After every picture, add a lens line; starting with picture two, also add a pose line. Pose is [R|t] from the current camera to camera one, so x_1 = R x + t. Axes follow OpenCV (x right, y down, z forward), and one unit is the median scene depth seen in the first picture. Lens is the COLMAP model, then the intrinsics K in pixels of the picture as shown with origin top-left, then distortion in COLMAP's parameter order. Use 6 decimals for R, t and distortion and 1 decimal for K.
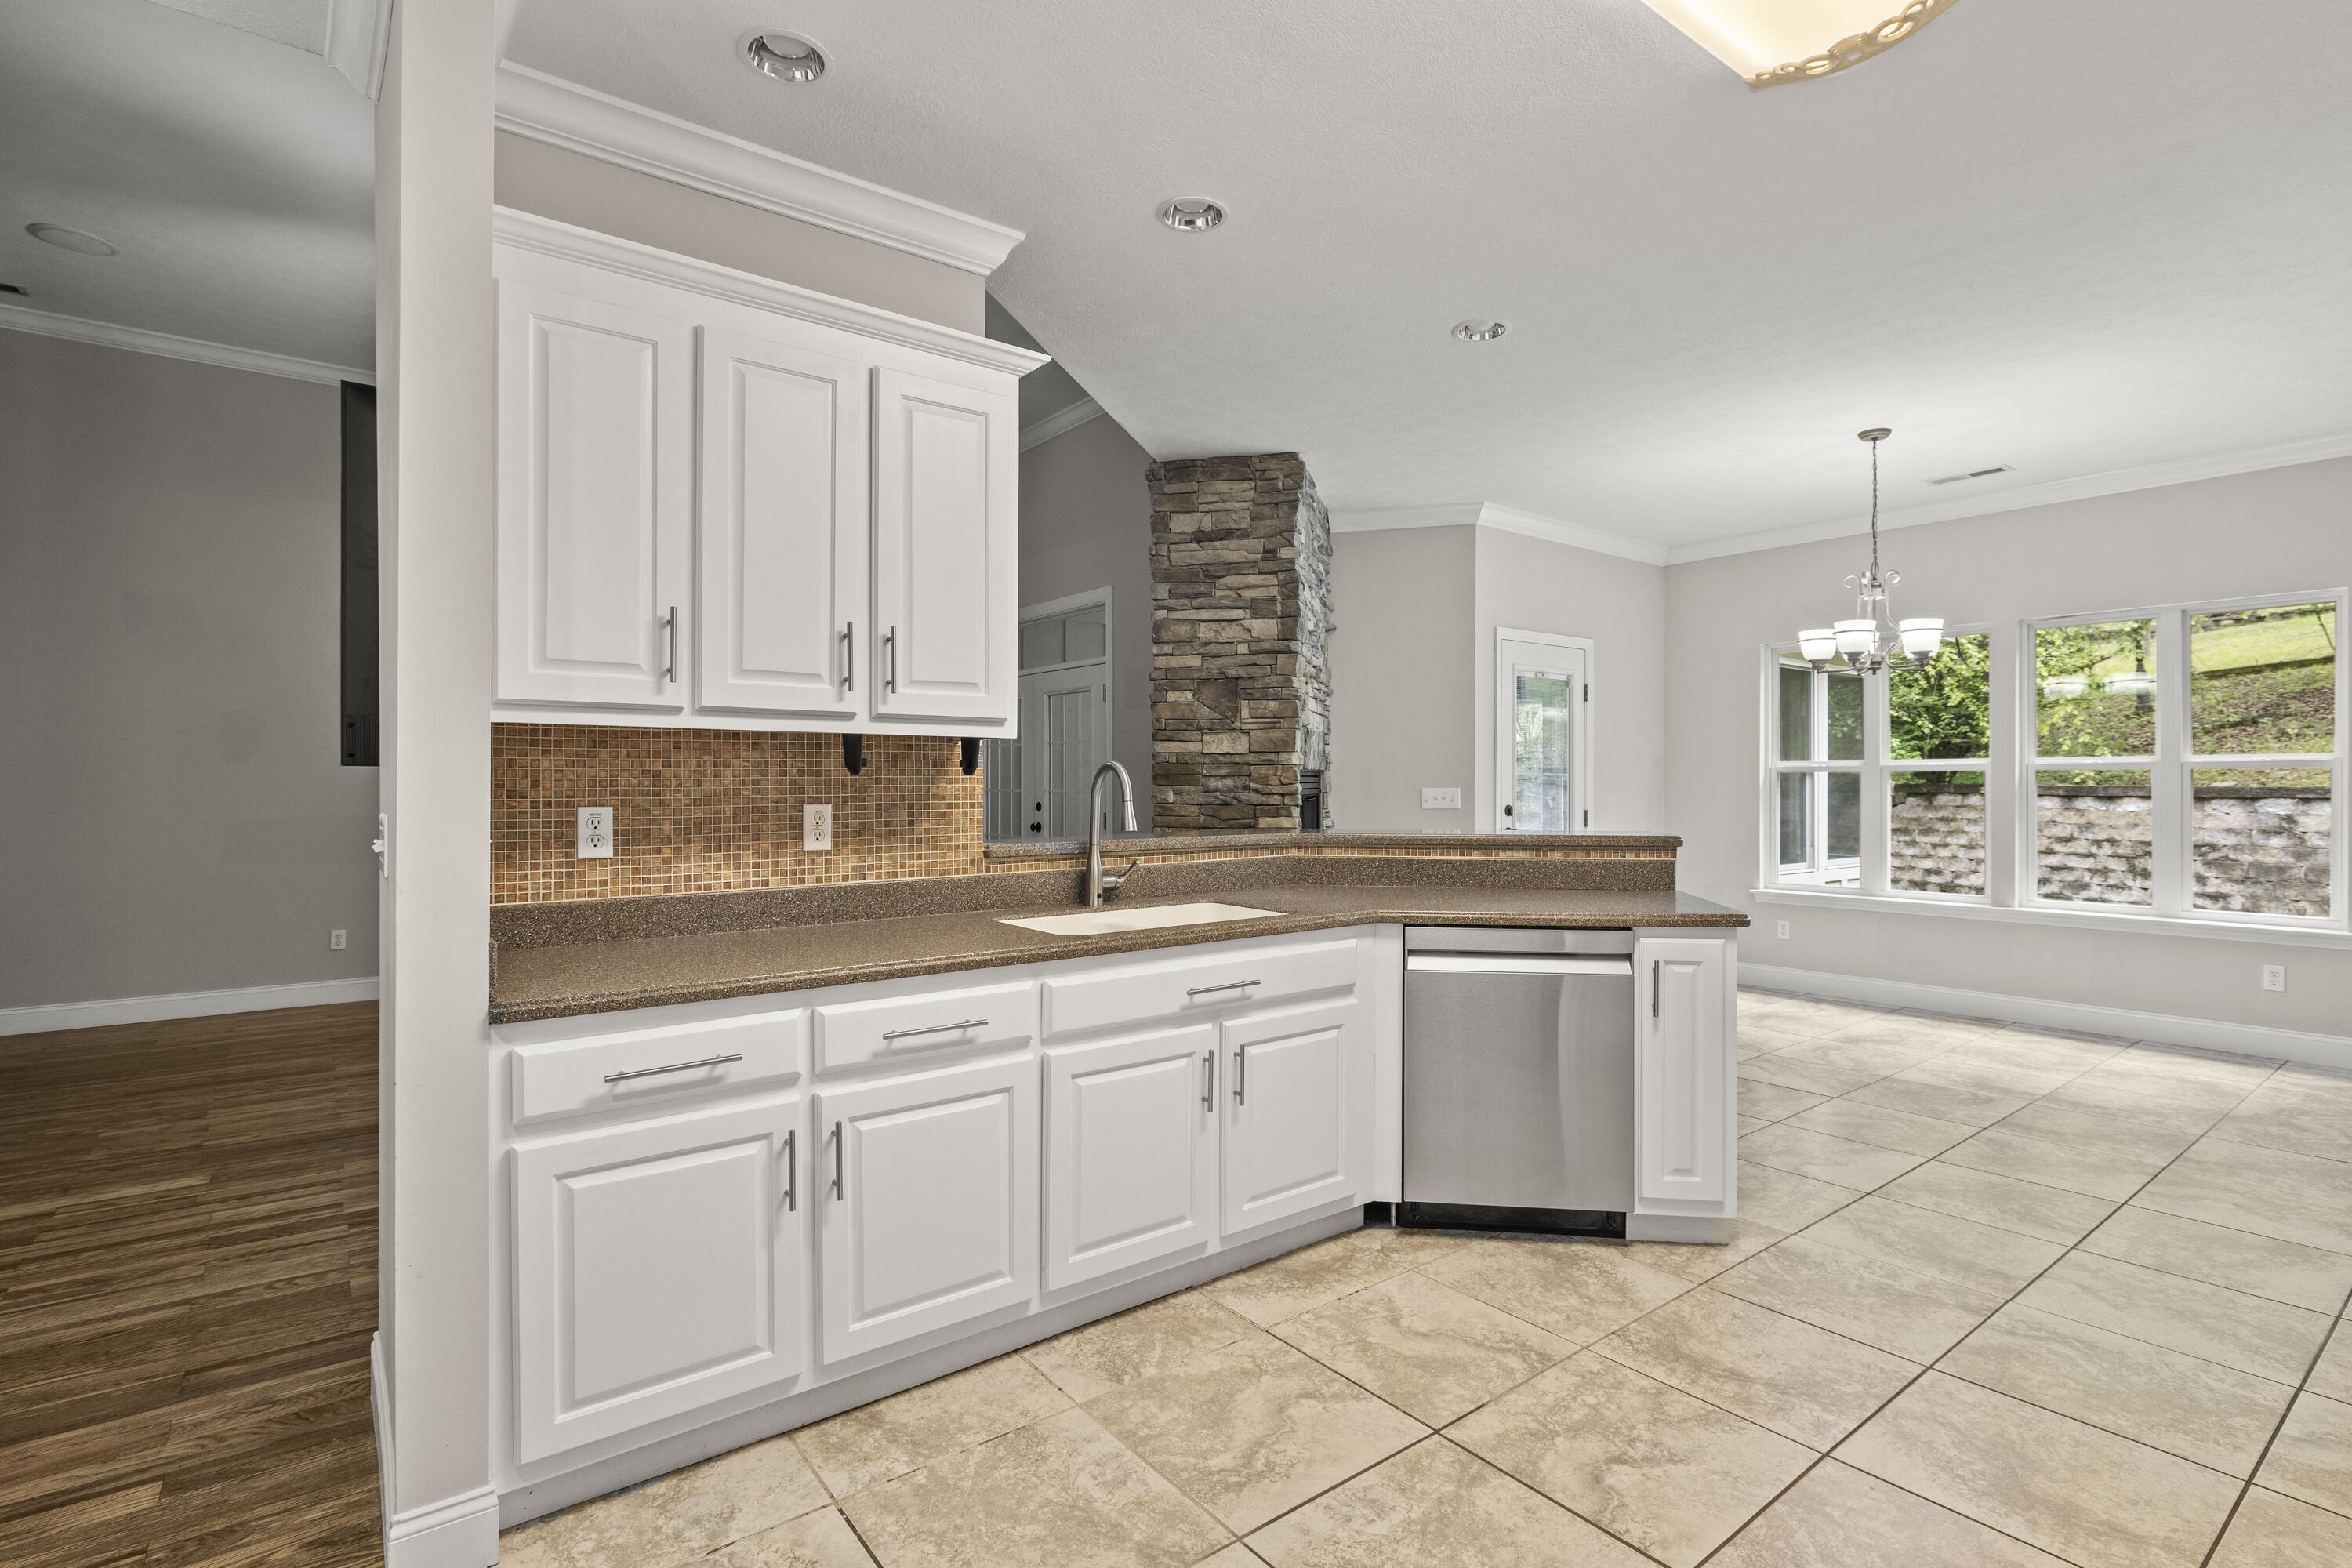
lens RADIAL K [[1127.0, 0, 1185.5], [0, 1127.0, 780.5], [0, 0, 1]] dist [-0.004162, -0.000255]
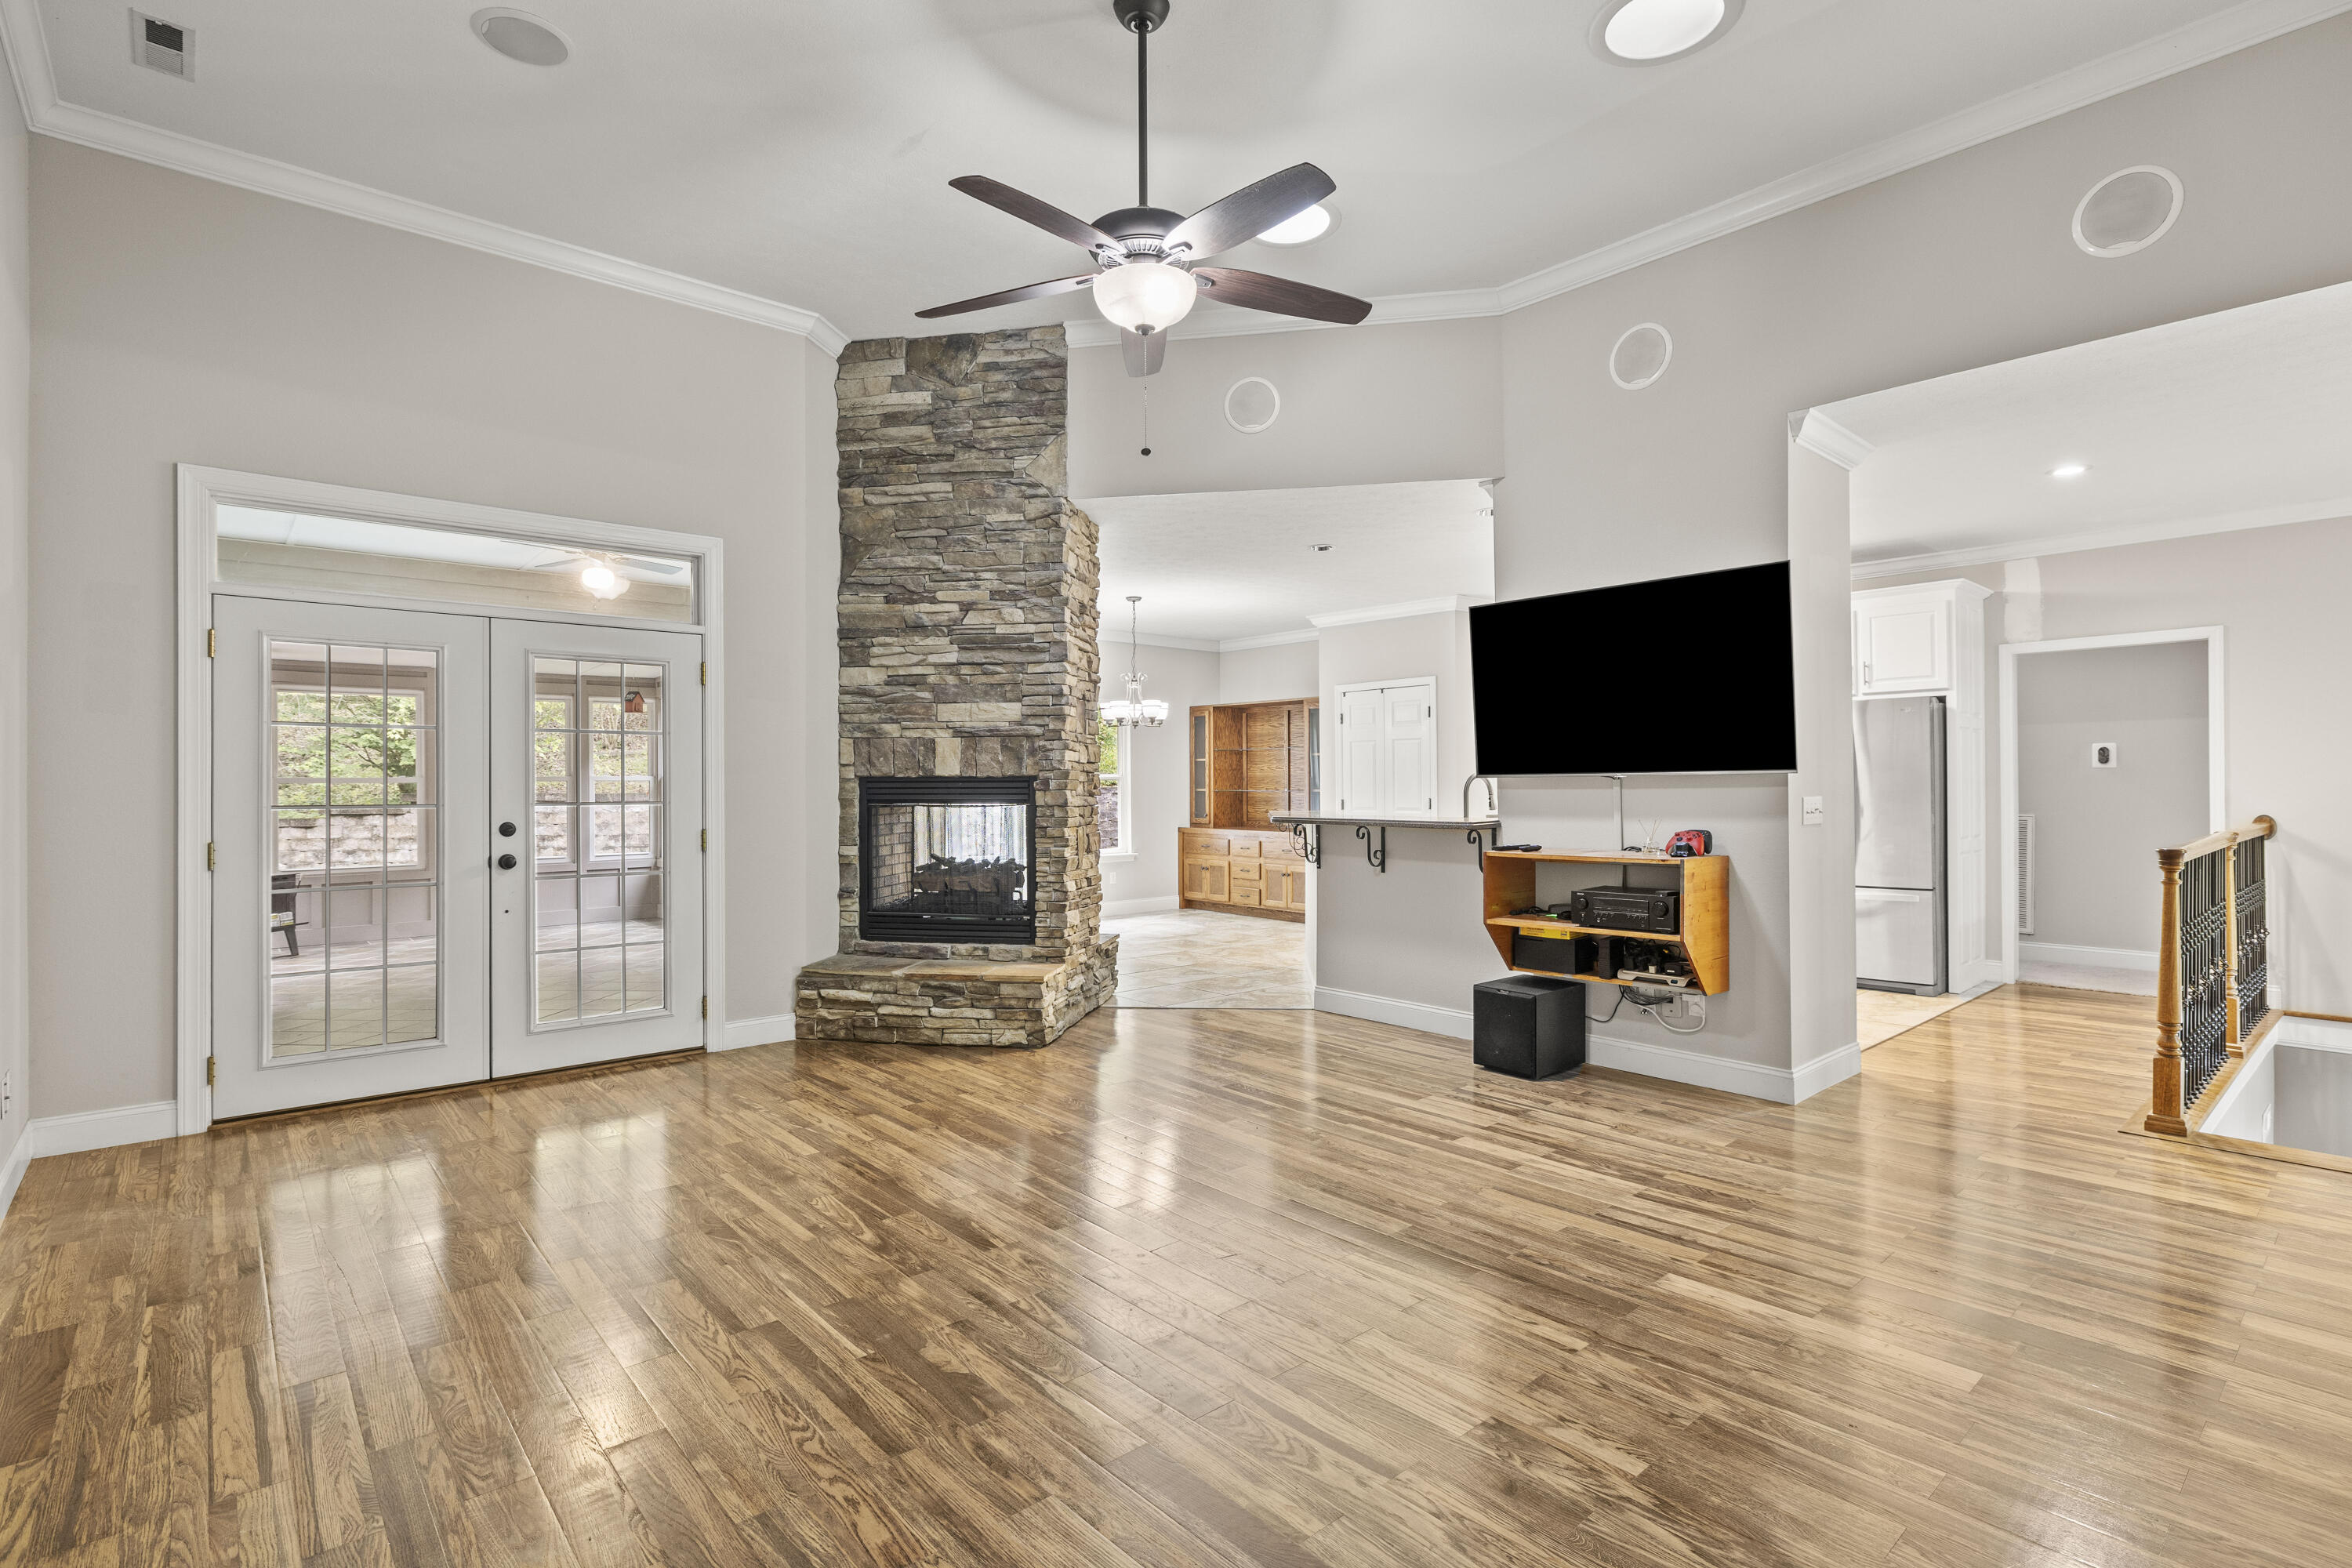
lens RADIAL K [[1127.0, 0, 1174.4], [0, 1127.0, 785.9], [0, 0, 1]] dist [-0.004162, -0.000255]
pose [[-0.061772, 0.002067, 0.998088, -1.151557], [0.004426, 0.999989, -0.001797, 0.002665], [-0.998080, 0.004306, -0.061780, 0.974670]]
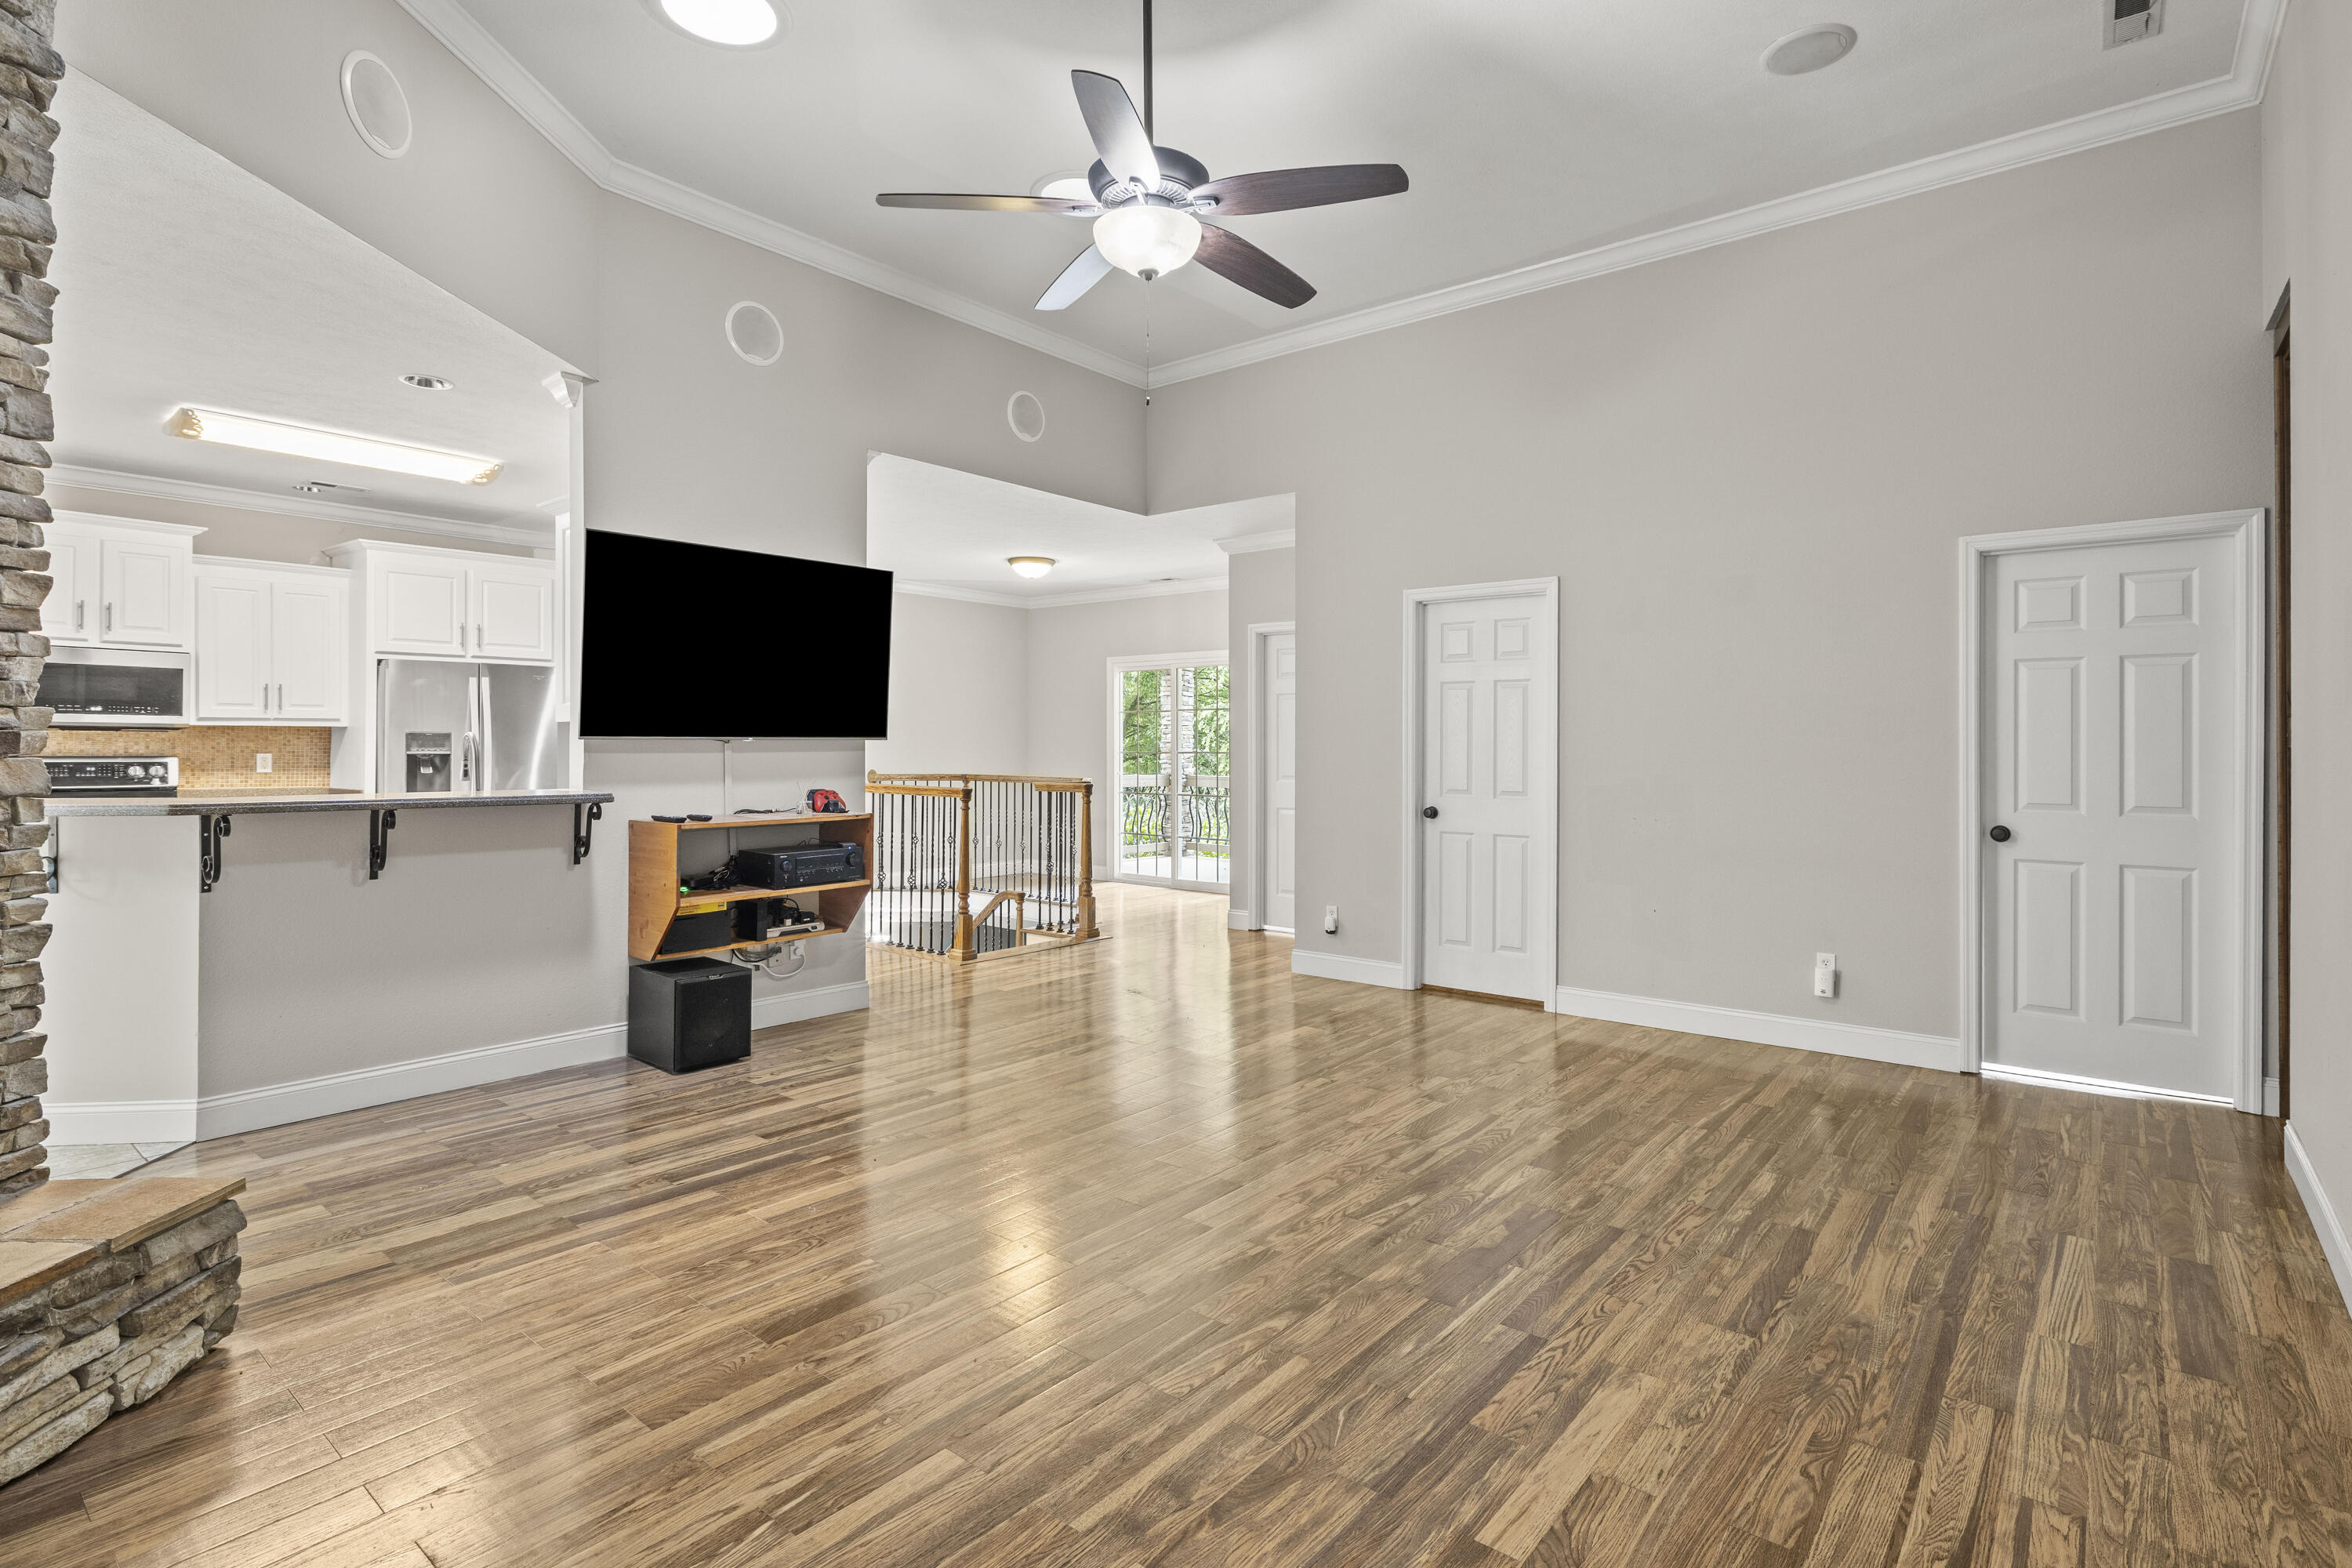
lens RADIAL K [[1127.0, 0, 1209.3], [0, 1127.0, 755.3], [0, 0, 1]] dist [-0.004162, -0.000255]
pose [[-0.971267, -0.000456, -0.237991, -0.383313], [-0.002322, 0.999969, 0.007558, -0.001123], [0.237980, 0.007893, -0.971238, 1.566511]]
